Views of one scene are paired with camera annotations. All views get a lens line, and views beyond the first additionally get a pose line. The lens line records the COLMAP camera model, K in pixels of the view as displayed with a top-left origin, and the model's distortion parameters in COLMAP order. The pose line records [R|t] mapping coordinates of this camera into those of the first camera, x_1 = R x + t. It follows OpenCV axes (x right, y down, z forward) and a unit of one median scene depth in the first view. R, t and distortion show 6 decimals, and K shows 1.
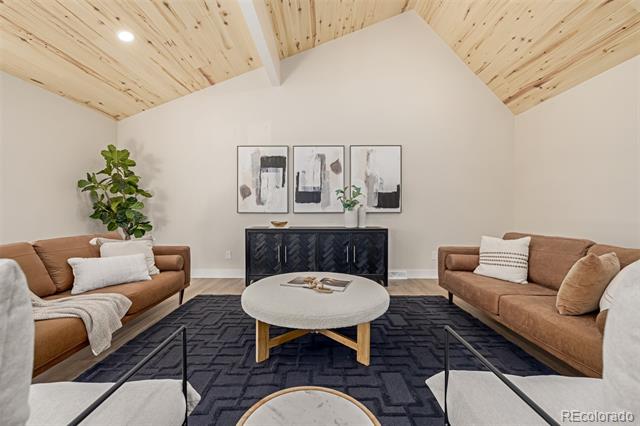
lens RADIAL K [[269.4, 0, 320.0], [0, 269.4, 213.0], [0, 0, 1]] dist [-0.000385, -0.000191]
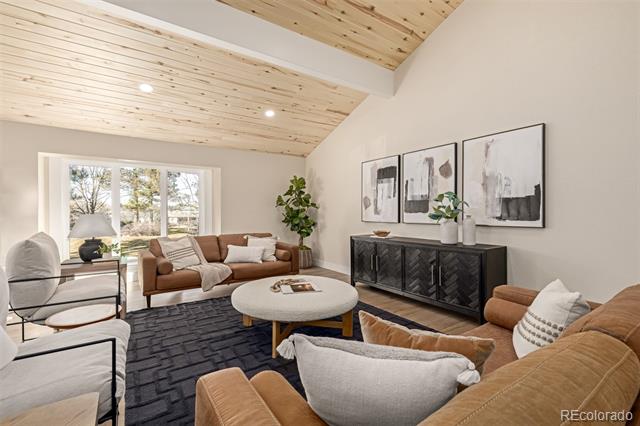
lens RADIAL K [[269.4, 0, 320.0], [0, 269.4, 213.0], [0, 0, 1]] dist [-0.000385, -0.000191]
pose [[0.582888, 0.002343, -0.812549, 0.515575], [-0.007709, 0.999967, -0.002647, -0.031109], [0.812516, 0.007807, 0.582887, 0.193099]]
